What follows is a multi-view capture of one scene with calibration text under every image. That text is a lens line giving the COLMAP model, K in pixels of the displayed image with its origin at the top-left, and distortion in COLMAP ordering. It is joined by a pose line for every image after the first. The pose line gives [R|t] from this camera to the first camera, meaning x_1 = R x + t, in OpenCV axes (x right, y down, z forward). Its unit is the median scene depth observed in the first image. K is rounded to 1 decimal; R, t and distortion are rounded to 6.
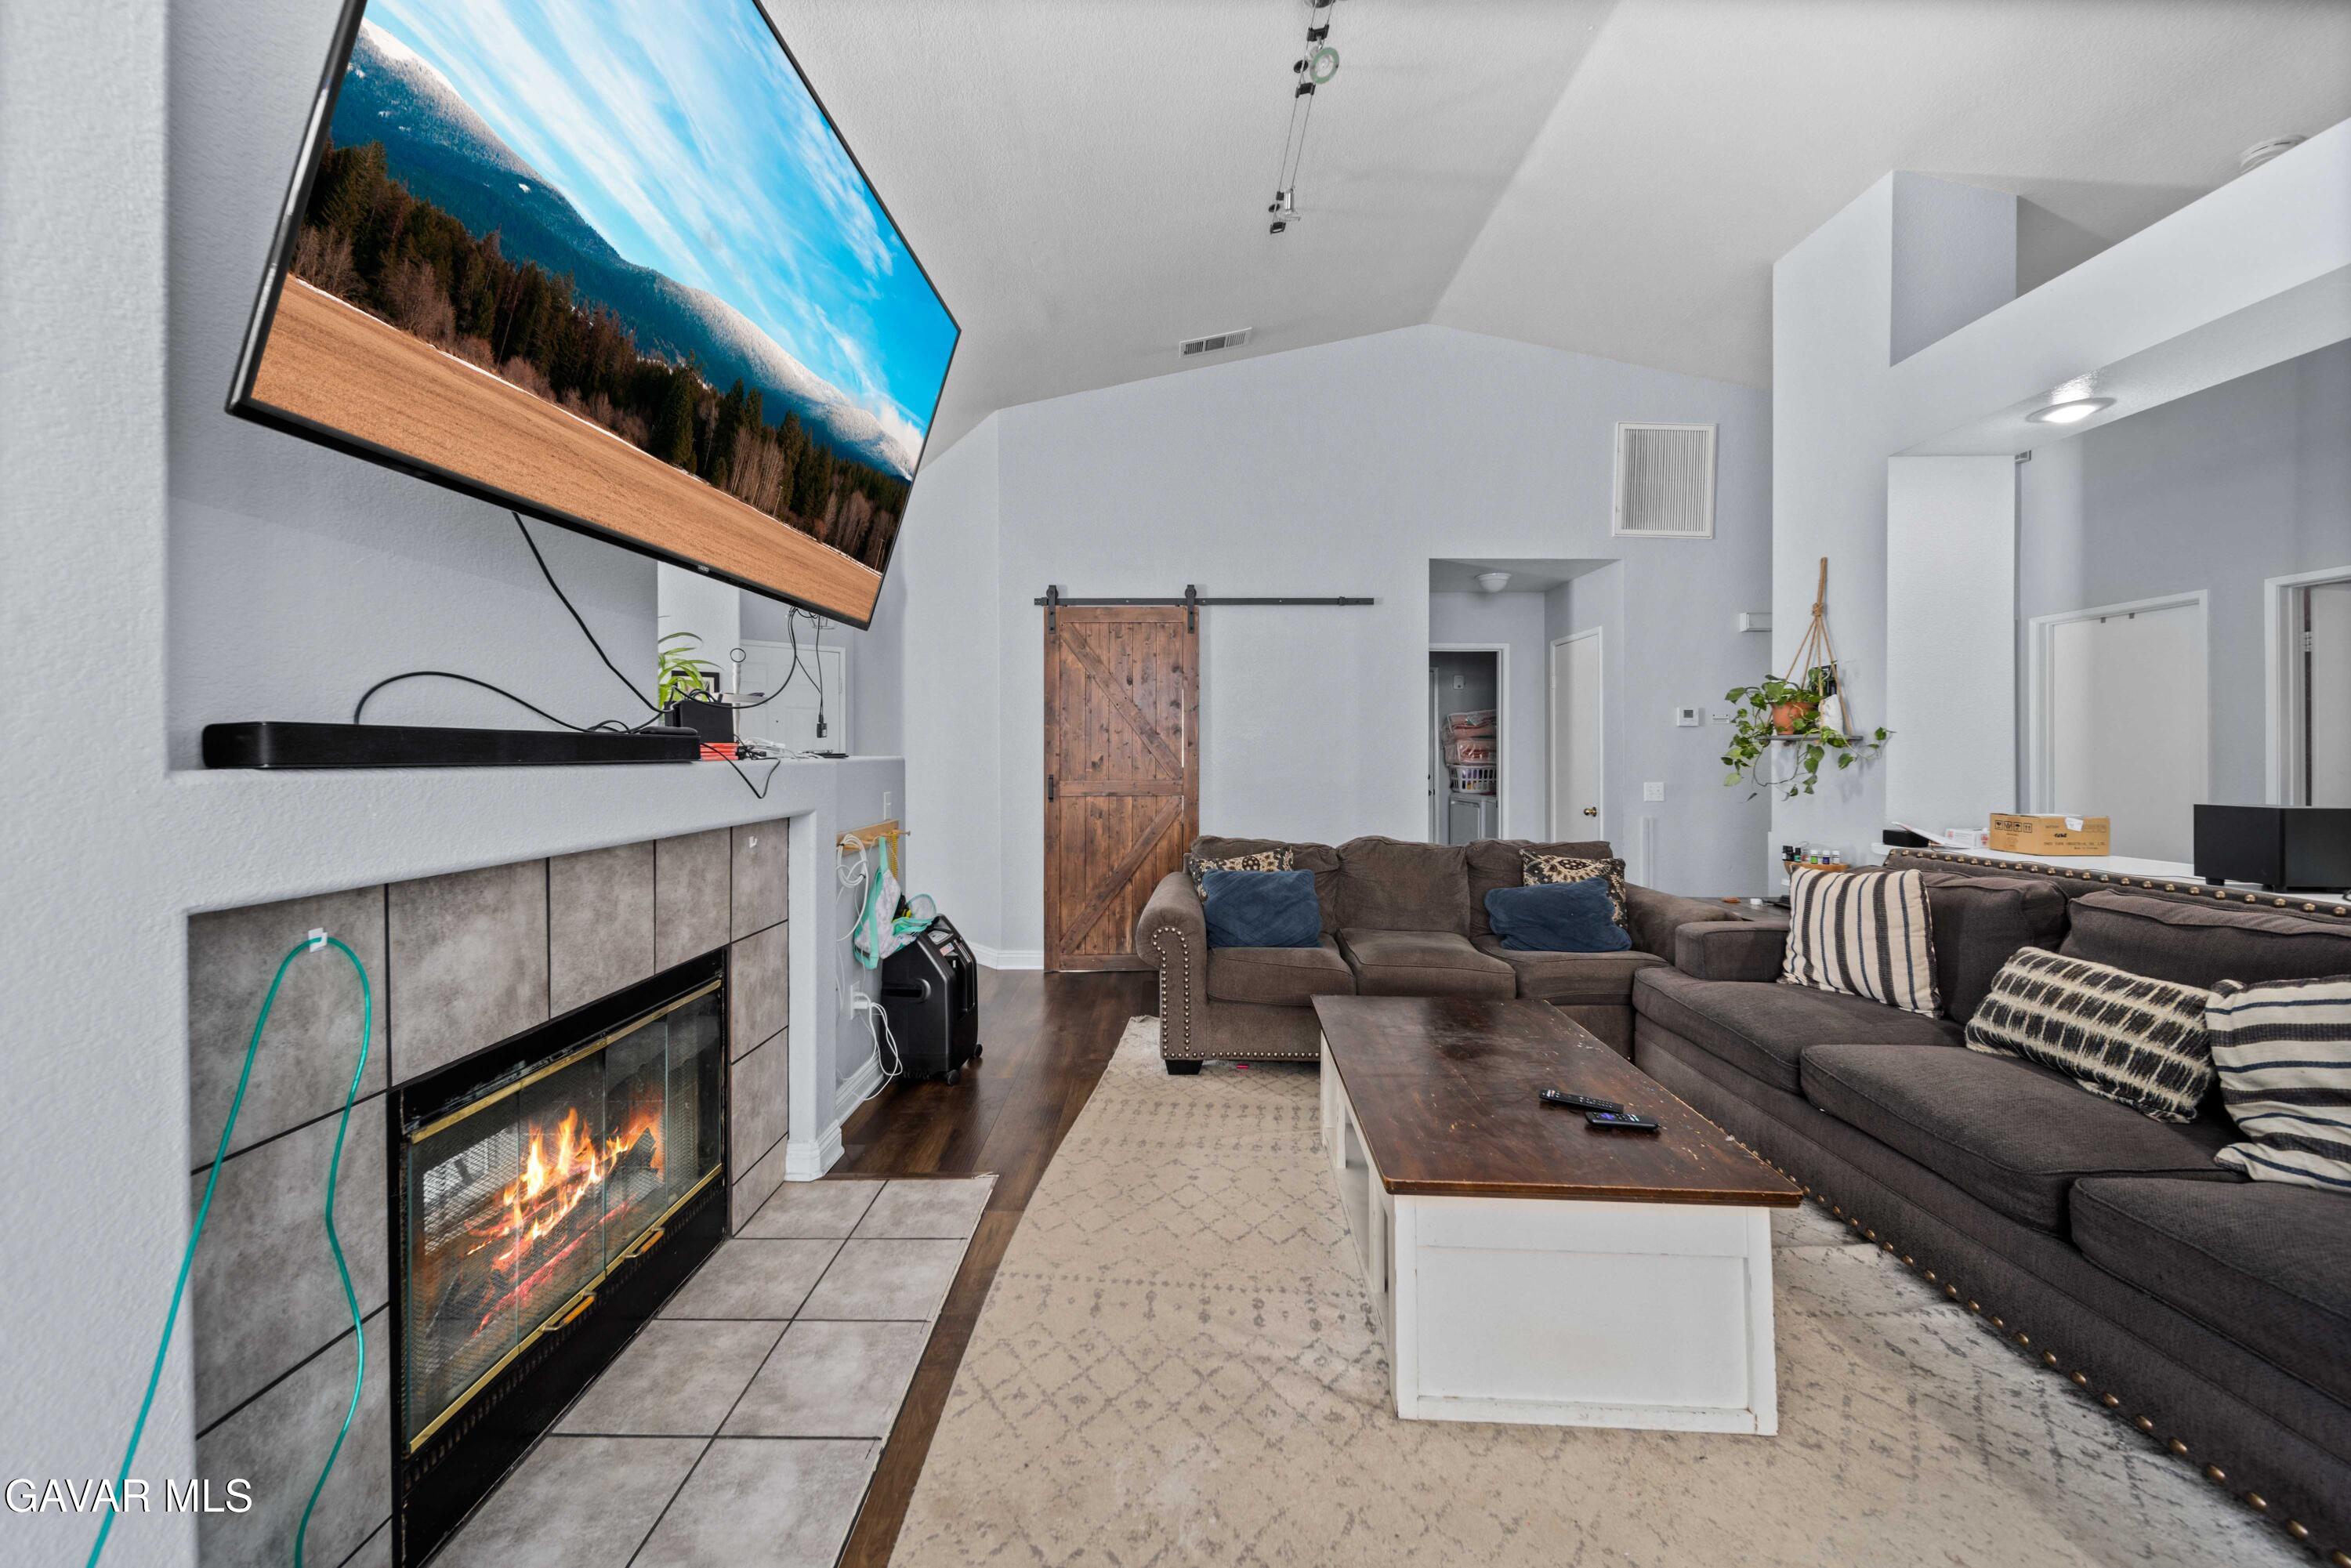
lens RADIAL K [[858.7, 0, 1172.0], [0, 858.7, 757.7], [0, 0, 1]] dist [0.000098, -0.000046]
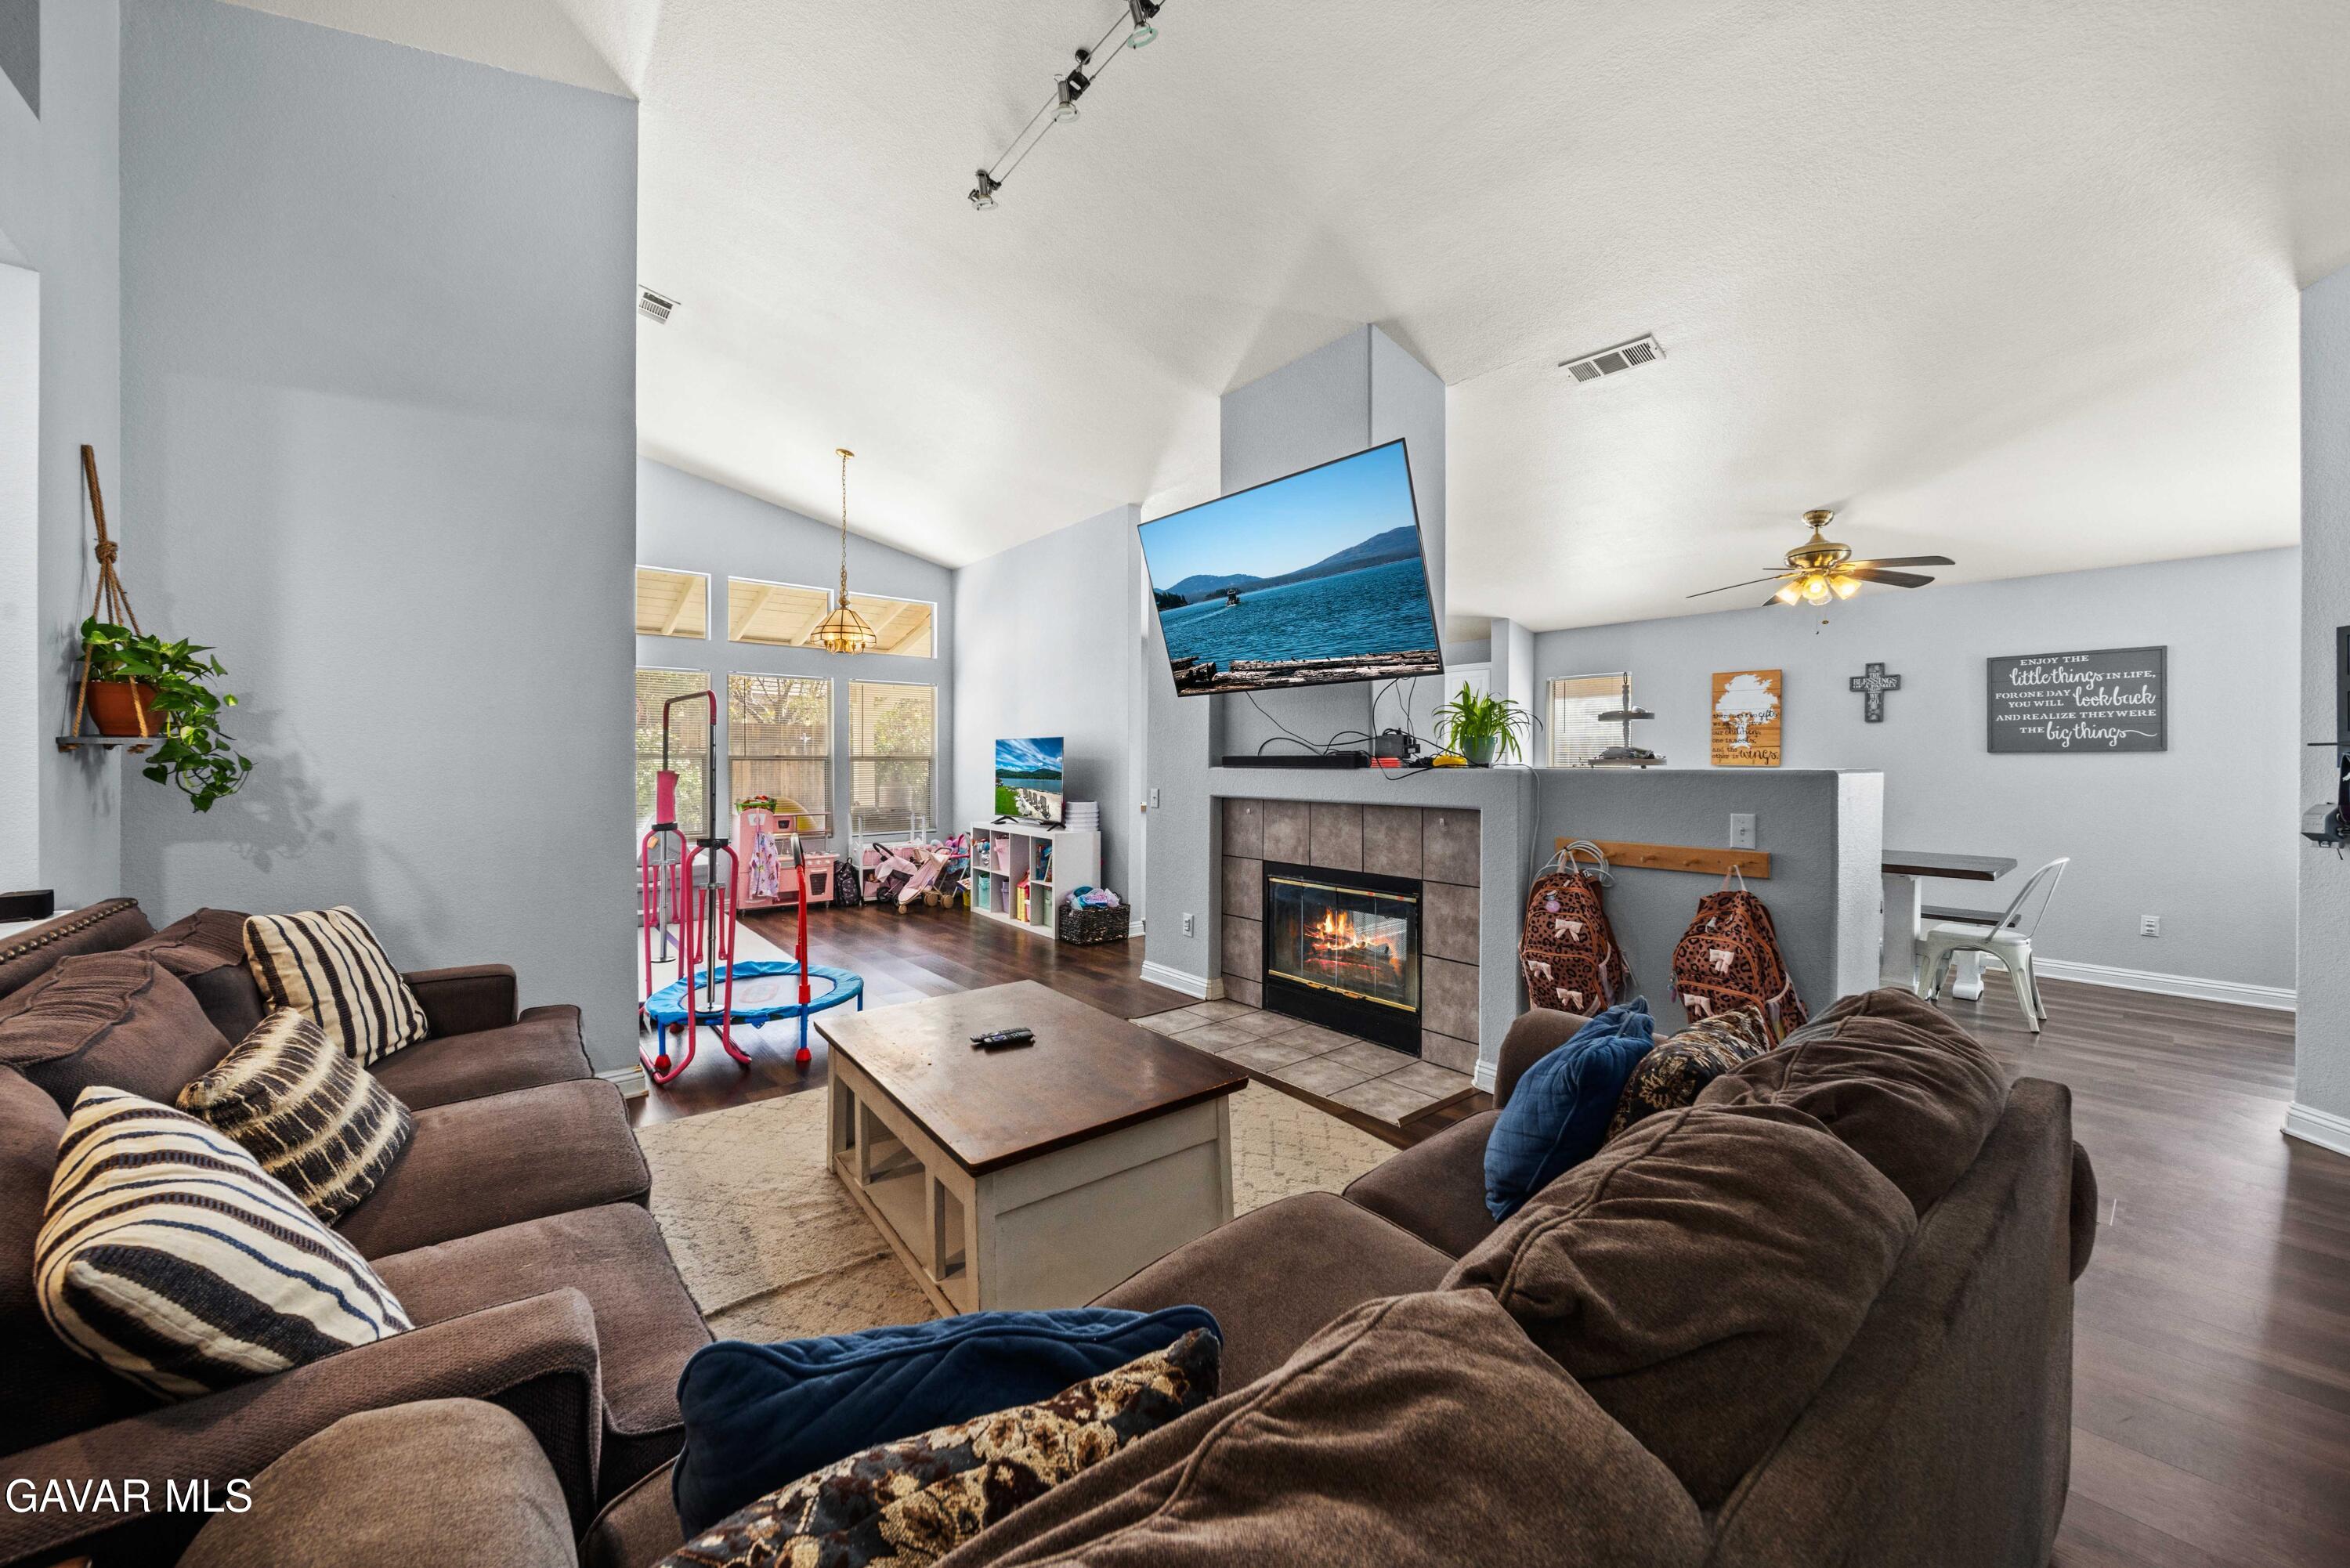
lens RADIAL K [[858.3, 0, 1171.5], [0, 858.3, 757.7], [0, 0, 1]] dist [0.000098, -0.000046]
pose [[-0.770978, 0.002231, -0.636858, 1.047765], [0.000719, 0.999996, 0.002633, -0.025215], [0.636861, 0.001572, -0.770977, 2.283537]]
